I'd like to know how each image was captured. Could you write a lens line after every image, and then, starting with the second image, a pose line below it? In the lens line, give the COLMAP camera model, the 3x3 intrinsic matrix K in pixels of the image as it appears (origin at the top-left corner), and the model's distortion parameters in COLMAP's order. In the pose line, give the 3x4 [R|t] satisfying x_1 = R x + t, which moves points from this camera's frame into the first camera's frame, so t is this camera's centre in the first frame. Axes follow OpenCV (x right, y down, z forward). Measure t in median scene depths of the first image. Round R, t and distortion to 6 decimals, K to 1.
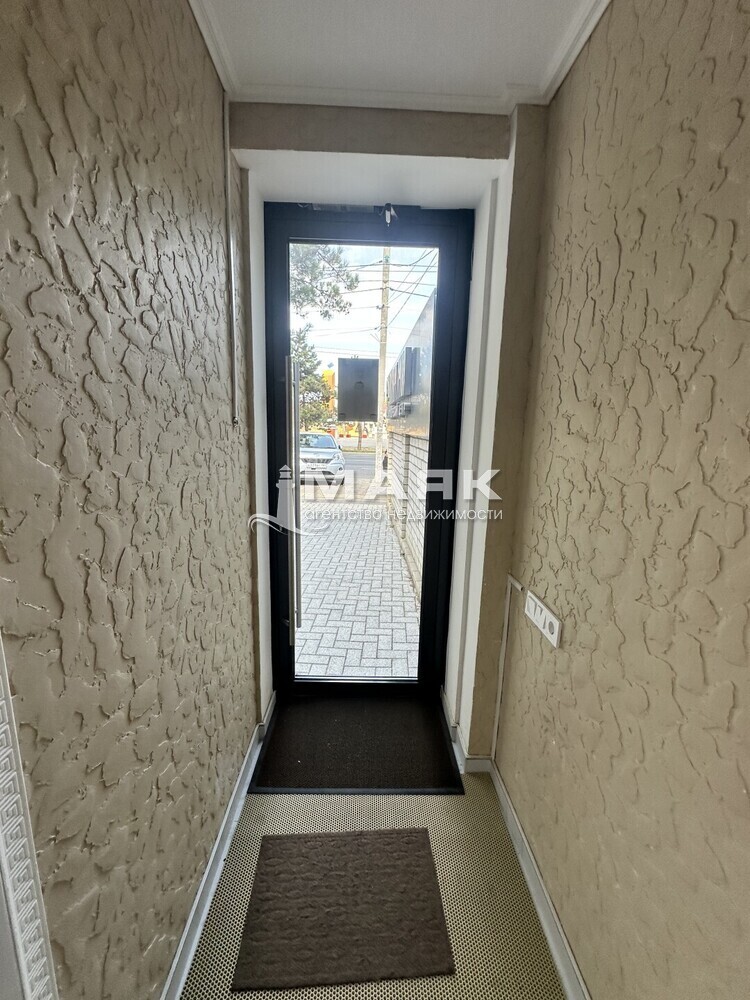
lens RADIAL K [[398.4, 0, 374.6], [0, 398.4, 497.7], [0, 0, 1]] dist [-0.004784, 0.001222]
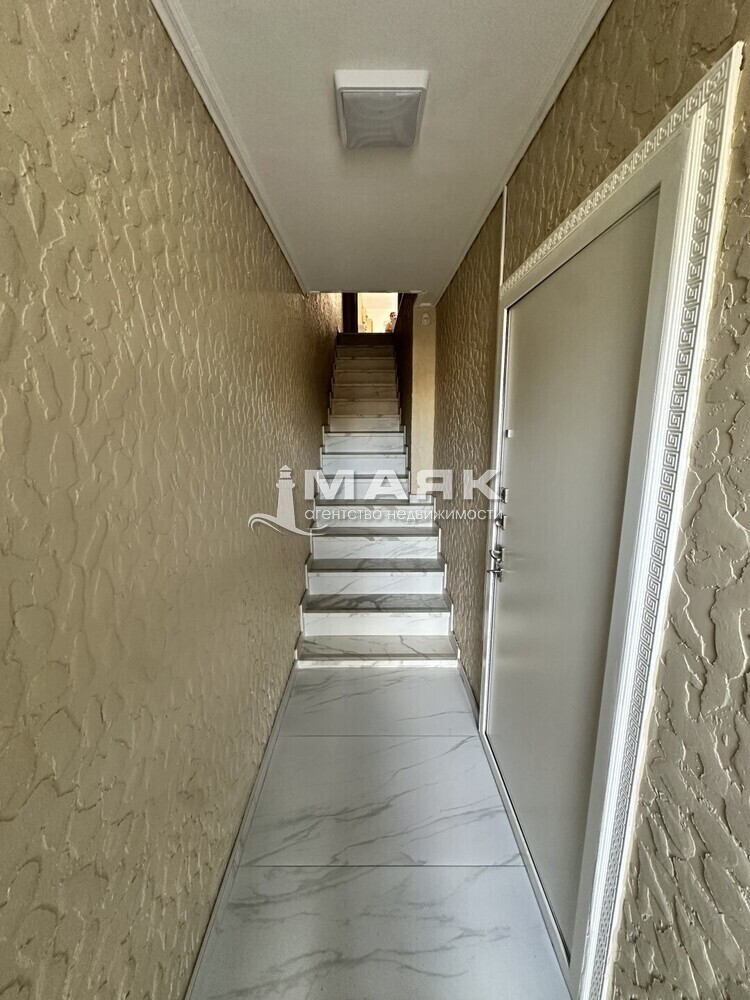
lens RADIAL K [[398.4, 0, 374.6], [0, 398.4, 497.7], [0, 0, 1]] dist [-0.004784, 0.001222]
pose [[-0.999521, -0.026051, 0.016685, 0.105421], [-0.018385, 0.933969, 0.356880, -0.453515], [-0.024881, 0.356402, -0.934001, 1.765052]]
